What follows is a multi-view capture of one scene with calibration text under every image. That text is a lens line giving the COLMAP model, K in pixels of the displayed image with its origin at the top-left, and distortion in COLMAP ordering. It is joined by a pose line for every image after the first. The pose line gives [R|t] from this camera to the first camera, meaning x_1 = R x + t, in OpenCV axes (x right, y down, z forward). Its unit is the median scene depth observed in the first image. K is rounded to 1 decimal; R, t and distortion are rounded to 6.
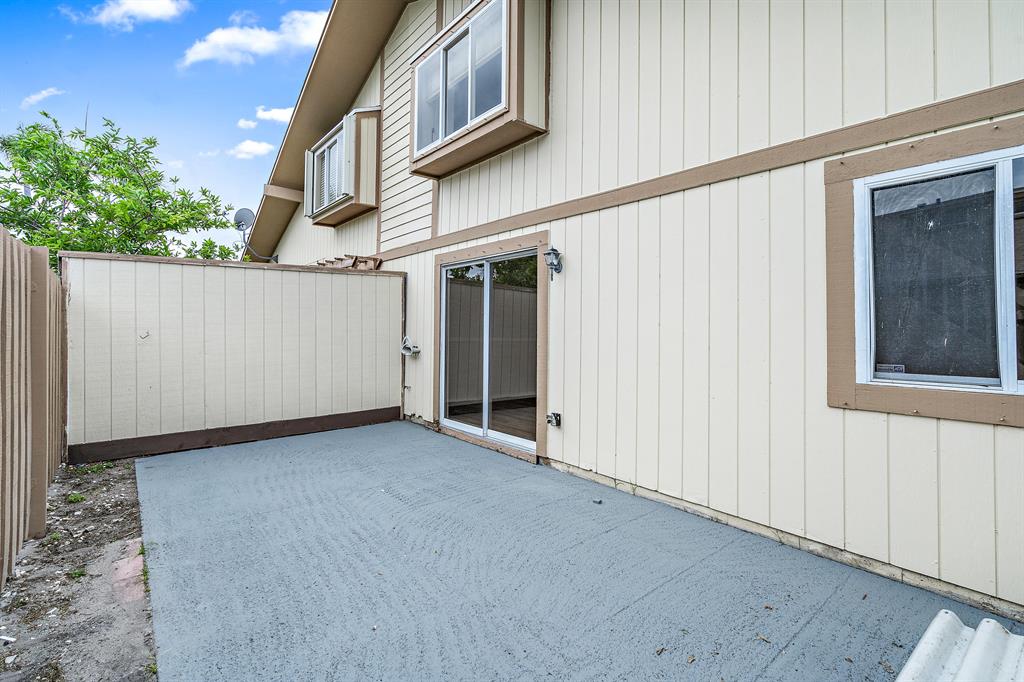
lens RADIAL K [[472.0, 0, 509.1], [0, 472.0, 328.7], [0, 0, 1]] dist [-0.001555, 0.000510]
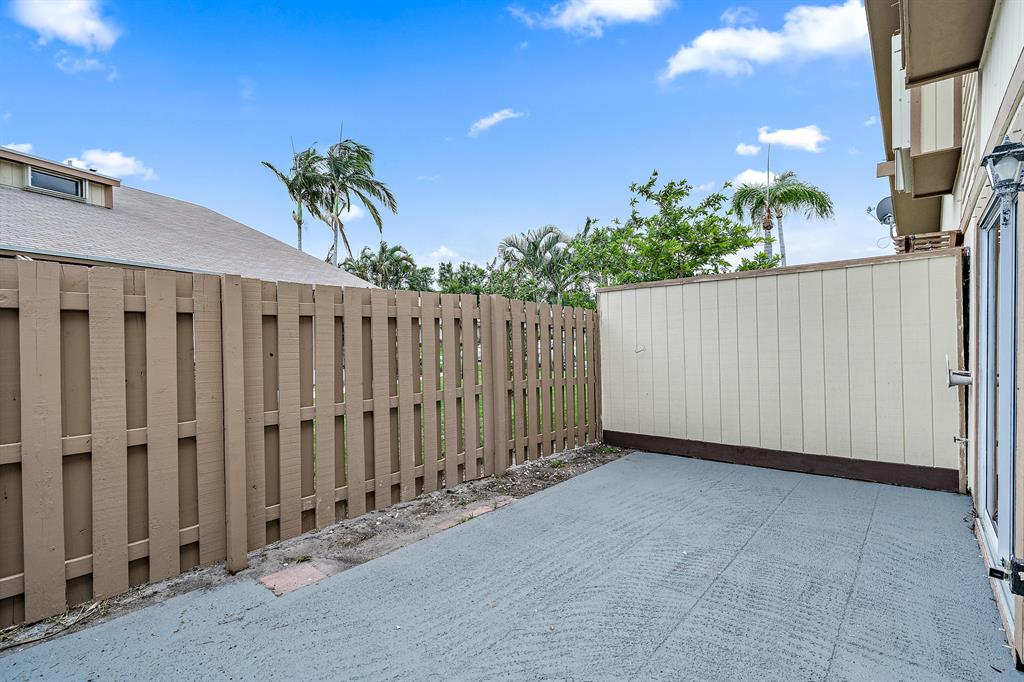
lens RADIAL K [[478.7, 0, 513.8], [0, 478.7, 340.2], [0, 0, 1]] dist [-0.001506, 0.000549]
pose [[0.188579, -0.012200, -0.981982, 0.491110], [0.012713, 0.999869, -0.009981, -0.003387], [0.981976, -0.010602, 0.188709, 0.618618]]
